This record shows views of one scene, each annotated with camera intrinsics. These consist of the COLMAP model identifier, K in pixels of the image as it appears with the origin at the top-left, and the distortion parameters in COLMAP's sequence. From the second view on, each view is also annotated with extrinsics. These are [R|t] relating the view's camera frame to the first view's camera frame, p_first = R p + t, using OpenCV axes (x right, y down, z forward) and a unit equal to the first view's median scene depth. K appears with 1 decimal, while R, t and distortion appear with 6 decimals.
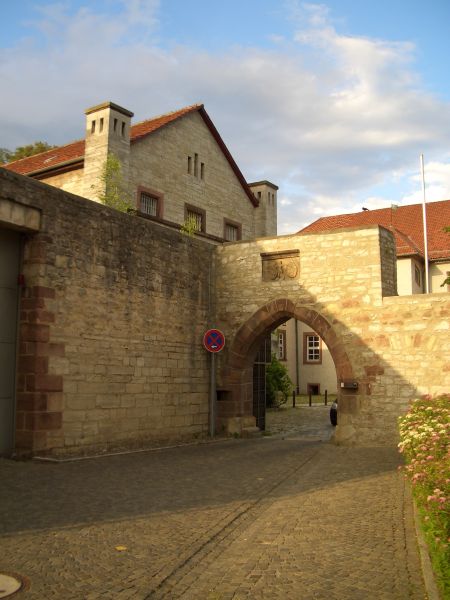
lens RADIAL K [[622.6, 0, 223.0], [0, 622.6, 296.9], [0, 0, 1]] dist [-0.162522, 0.000000]
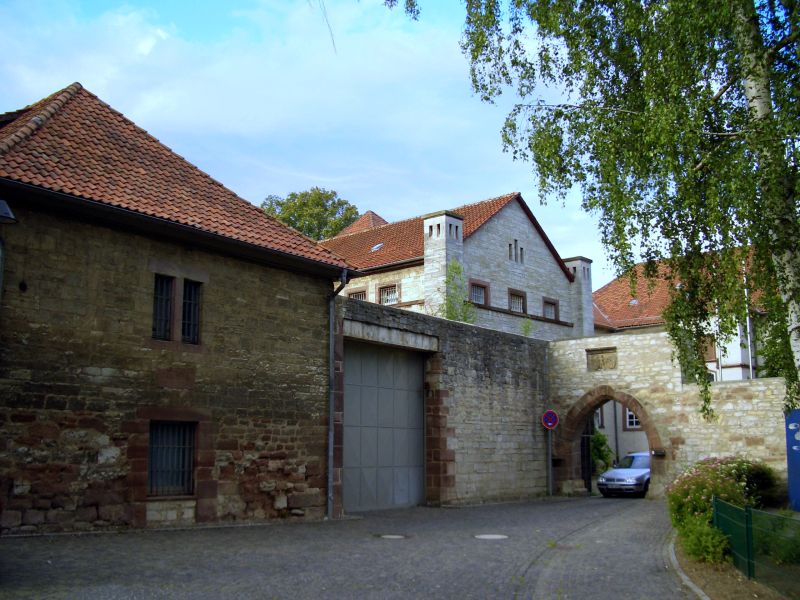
lens RADIAL K [[830.1, 0, 402.4], [0, 830.1, 302.4], [0, 0, 1]] dist [-0.162522, 0.000000]
pose [[0.991077, -0.030919, -0.129653, -0.093108], [0.025080, 0.998607, -0.046431, -0.102319], [0.130908, 0.042765, 0.990472, -0.743745]]
